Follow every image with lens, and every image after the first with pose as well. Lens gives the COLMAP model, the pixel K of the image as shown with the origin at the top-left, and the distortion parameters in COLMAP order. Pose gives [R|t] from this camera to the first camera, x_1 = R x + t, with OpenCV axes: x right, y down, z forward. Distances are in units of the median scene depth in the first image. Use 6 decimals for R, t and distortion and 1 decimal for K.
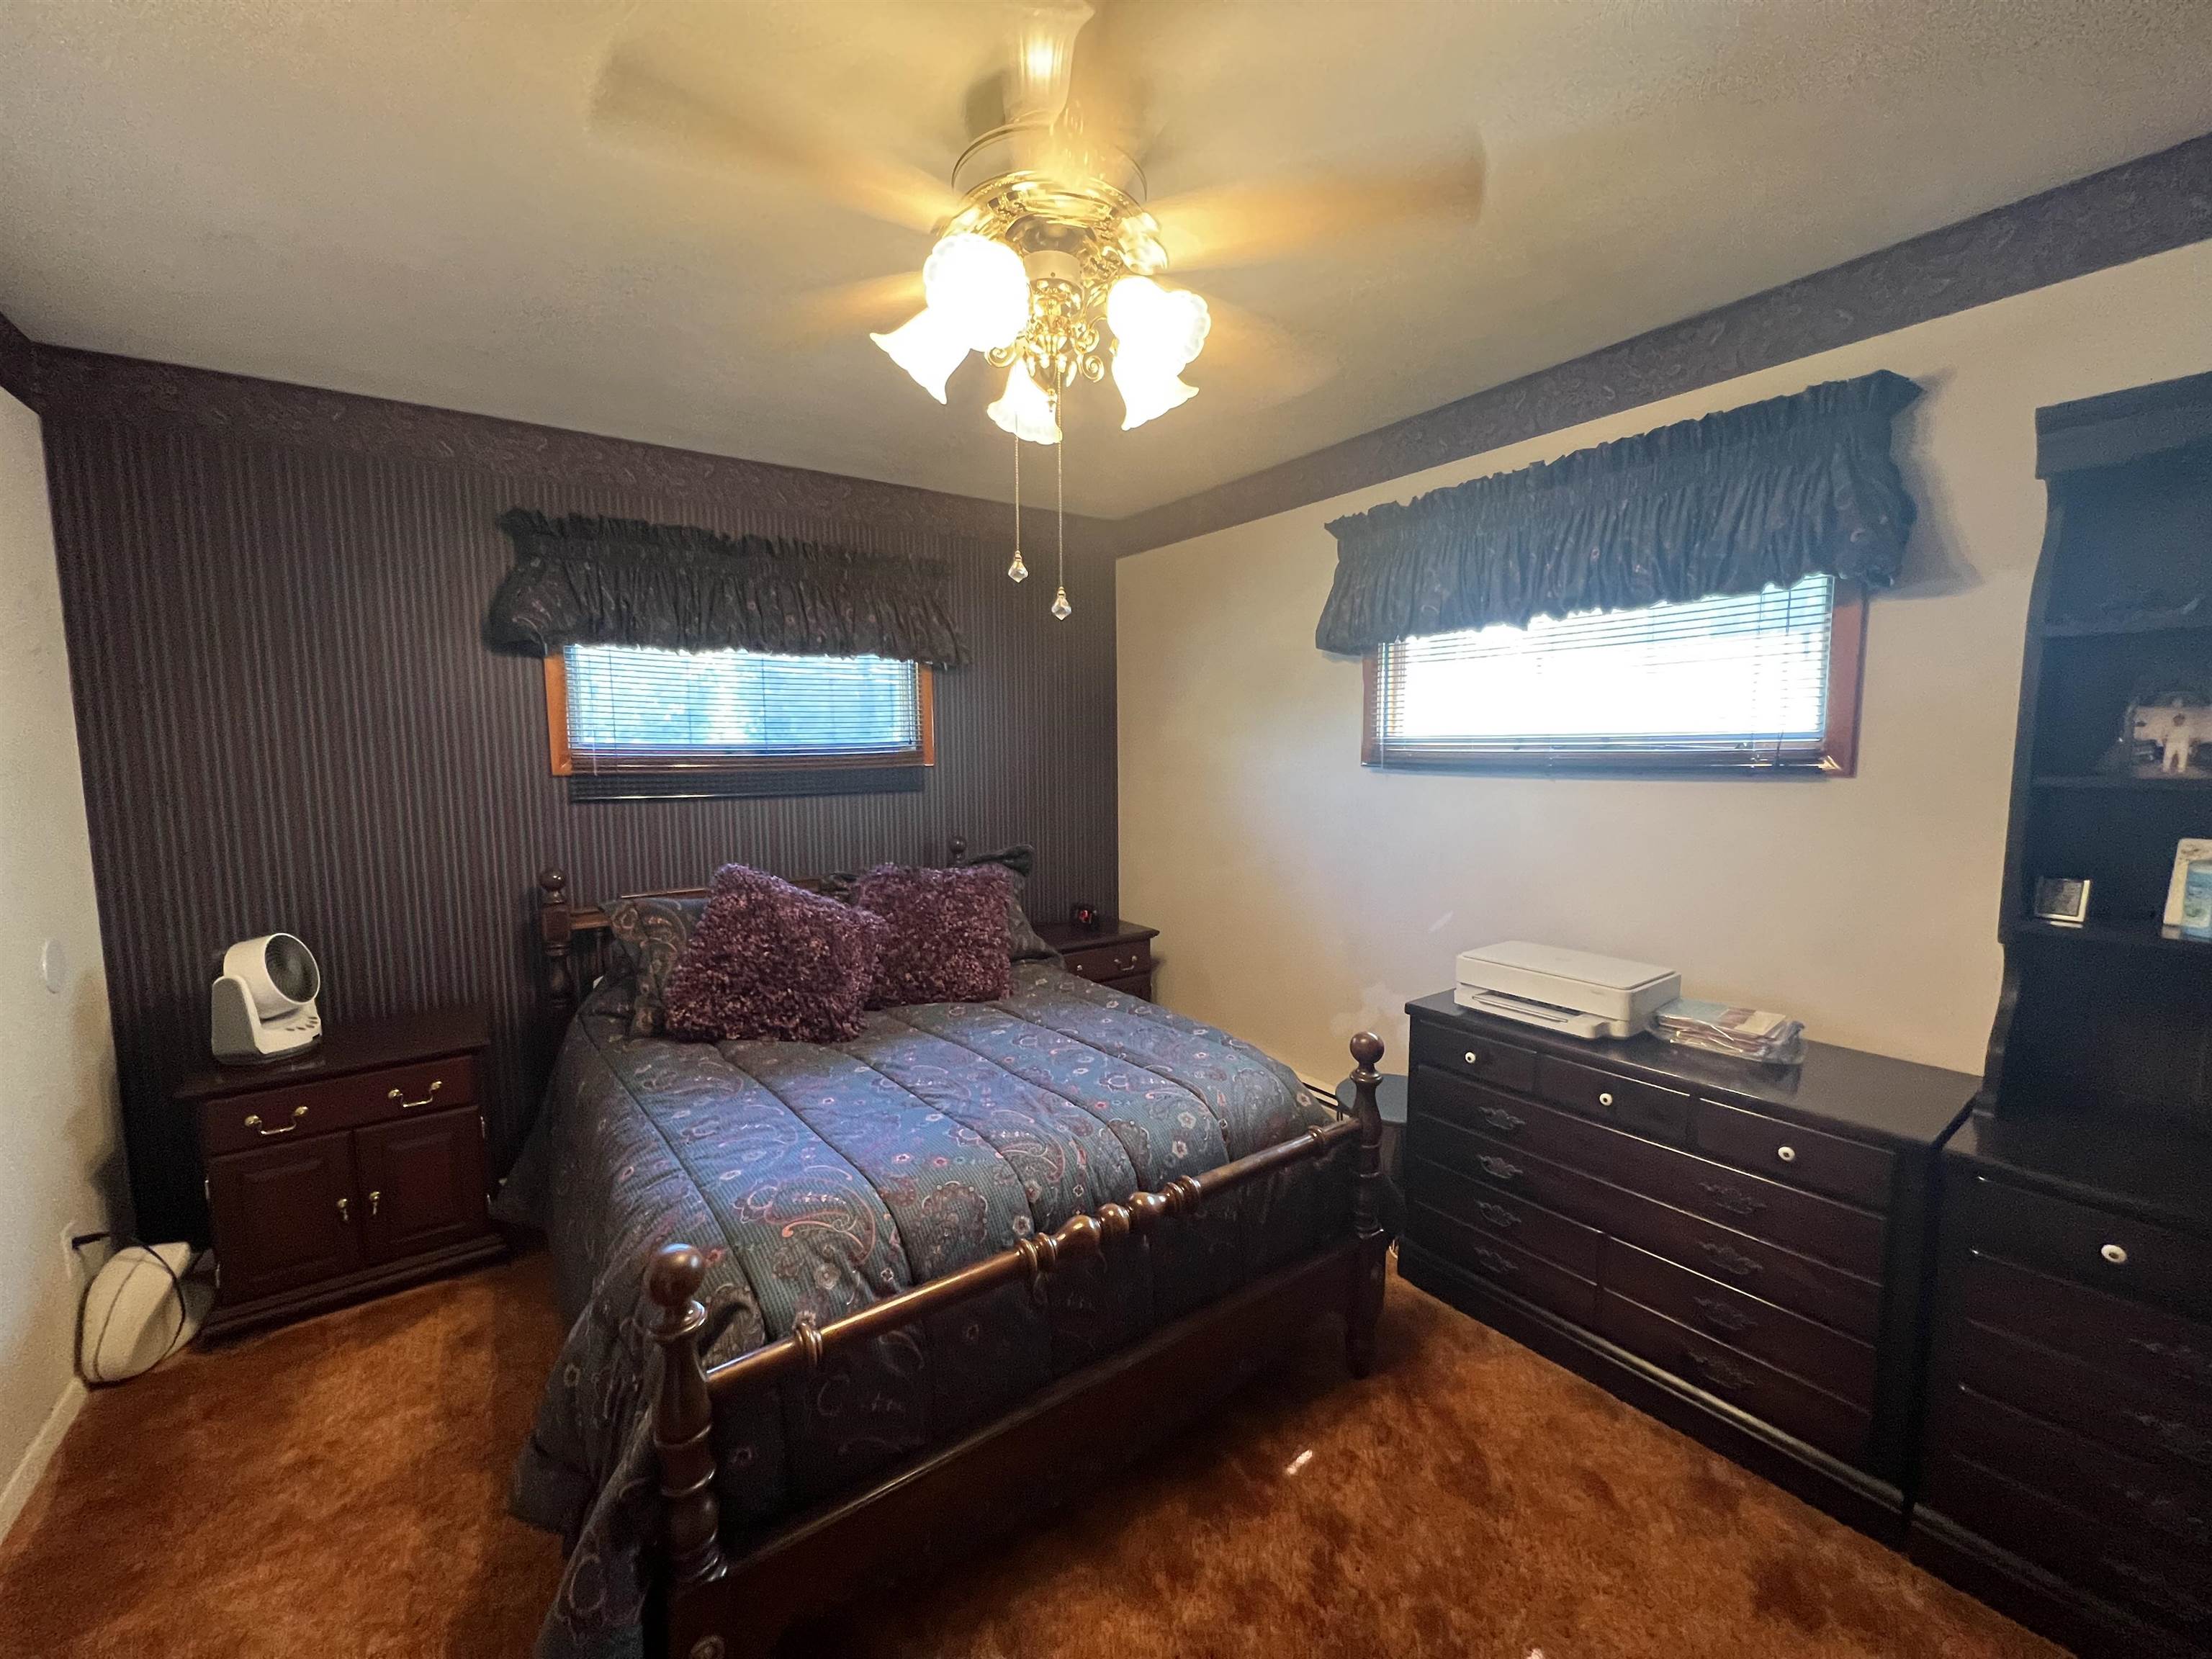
lens RADIAL K [[880.6, 0, 1098.2], [0, 880.6, 820.6], [0, 0, 1]] dist [-0.001305, 0.000355]
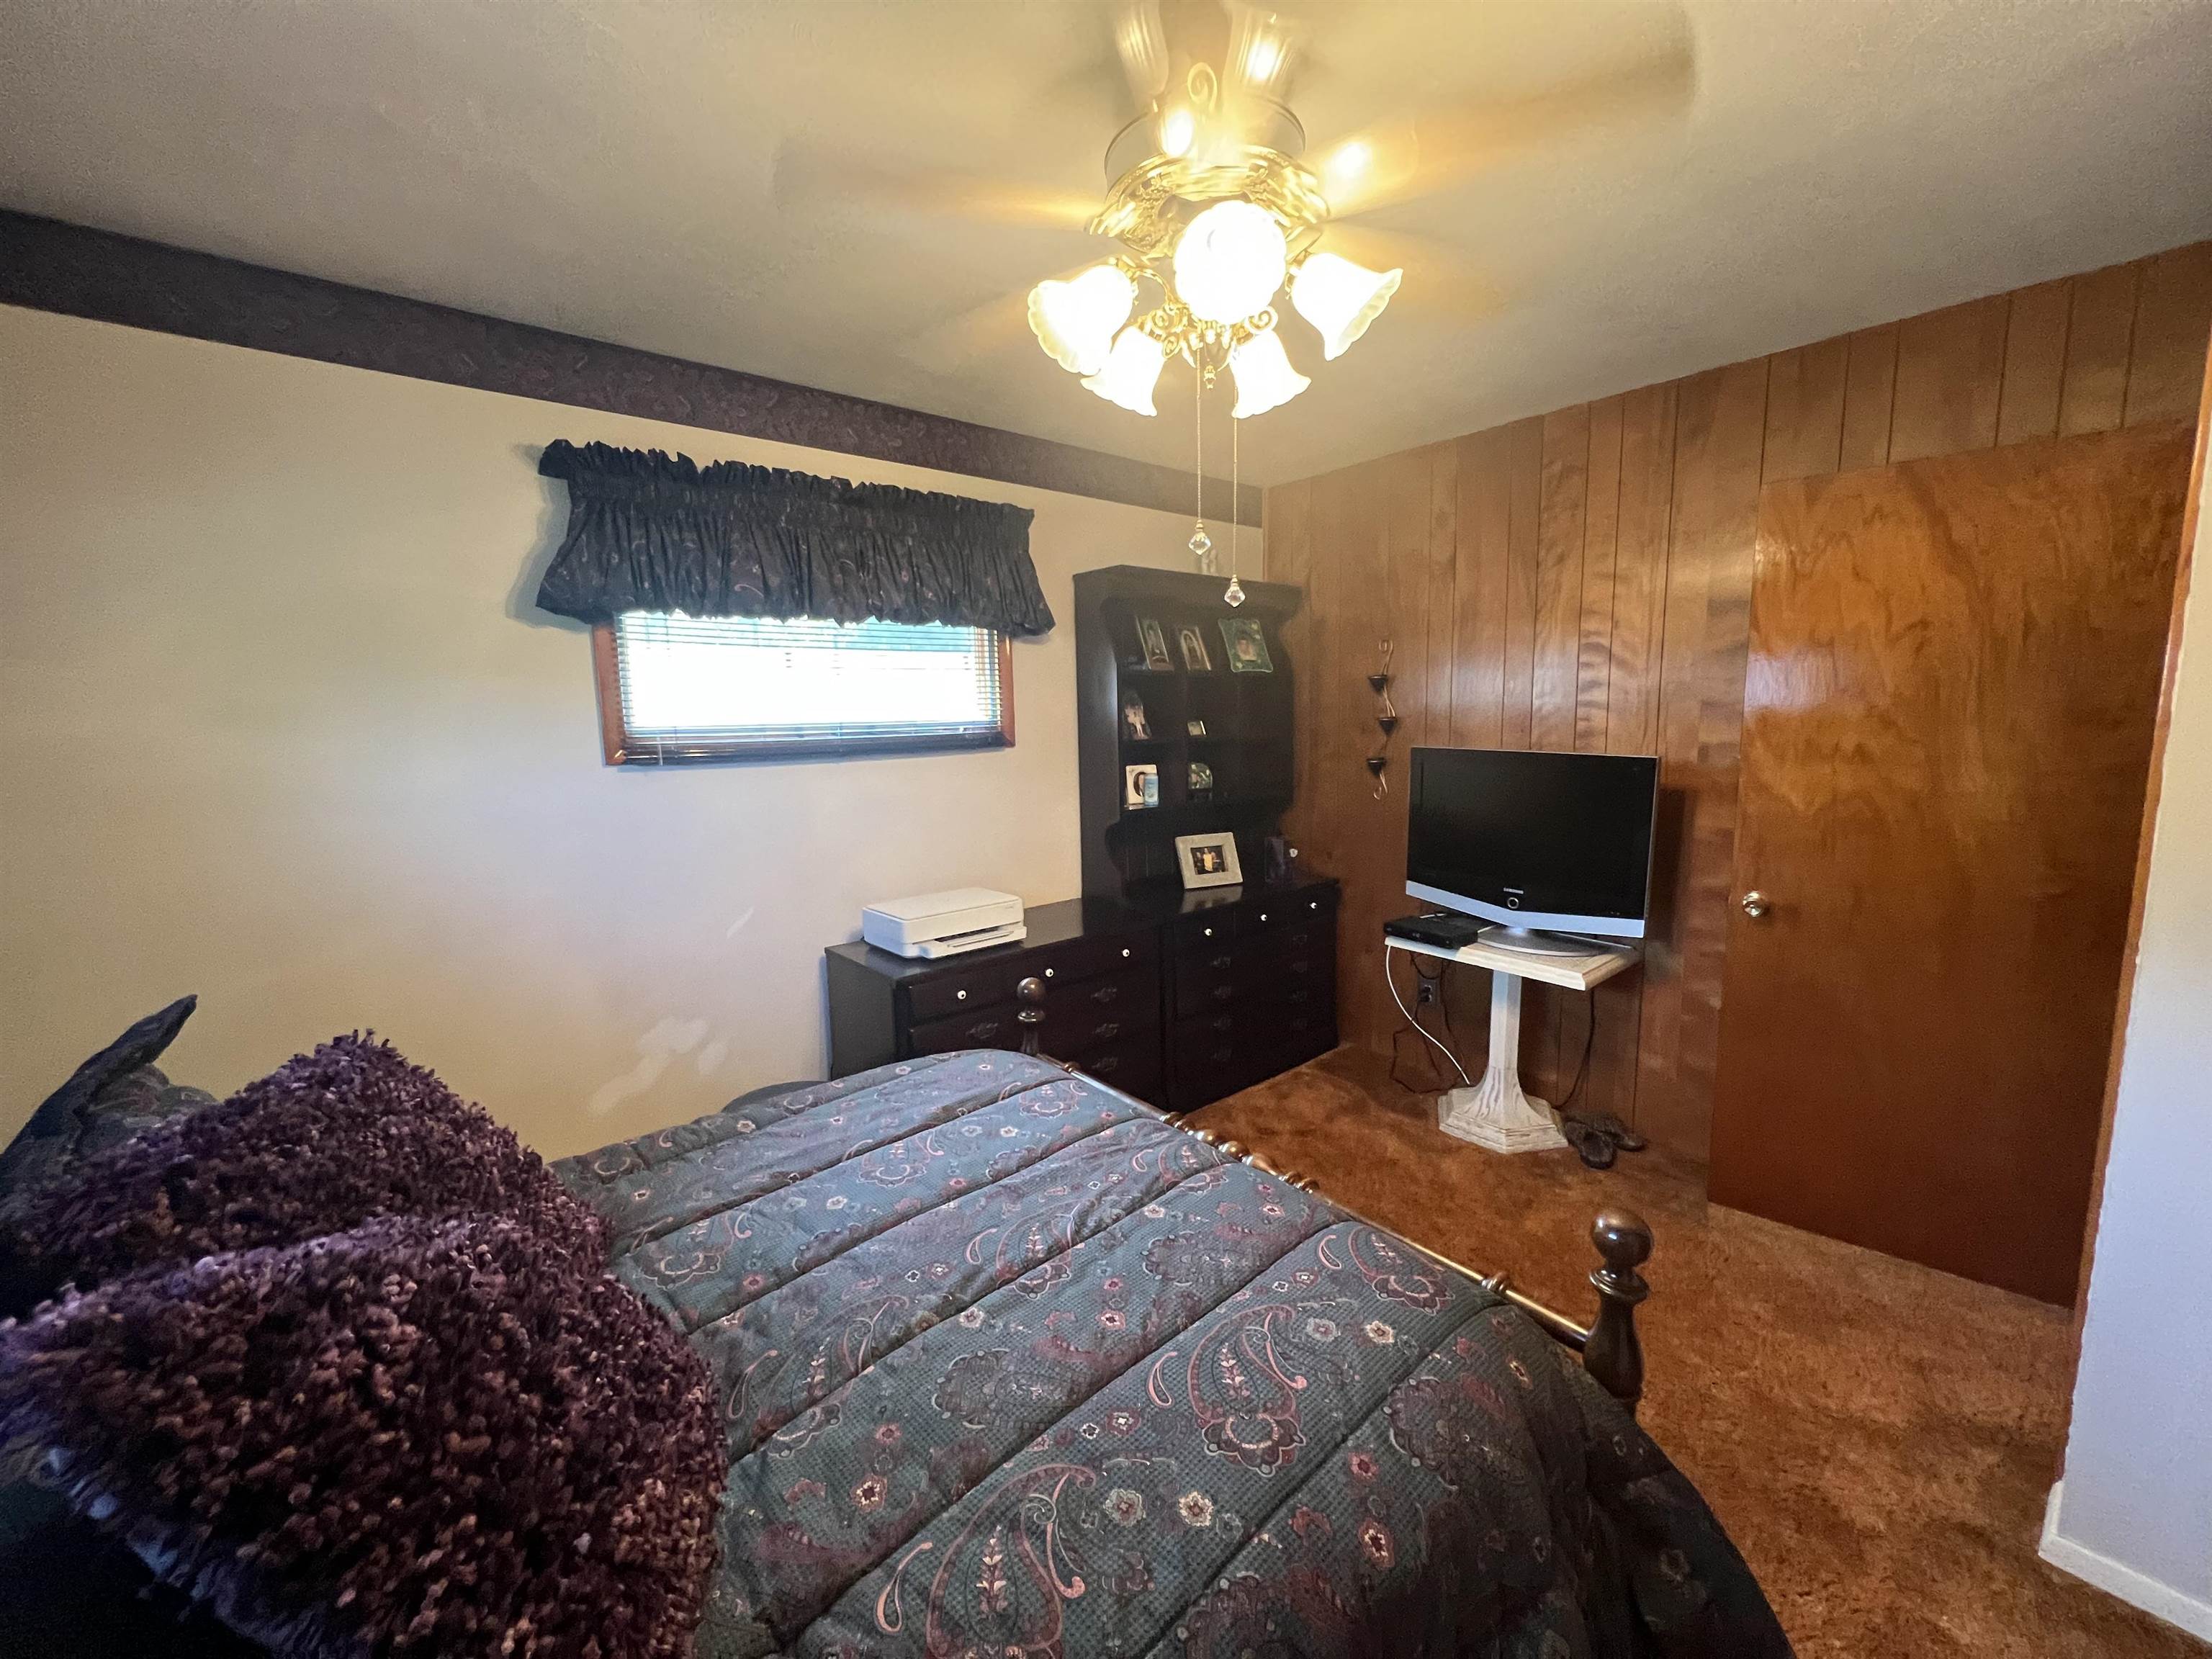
lens RADIAL K [[880.6, 0, 1094.2], [0, 880.6, 834.2], [0, 0, 1]] dist [-0.001305, 0.000355]
pose [[-0.058335, -0.133410, 0.989343, -0.780196], [0.113635, 0.983702, 0.139350, -0.093650], [-0.991808, 0.120553, -0.042225, 0.890401]]
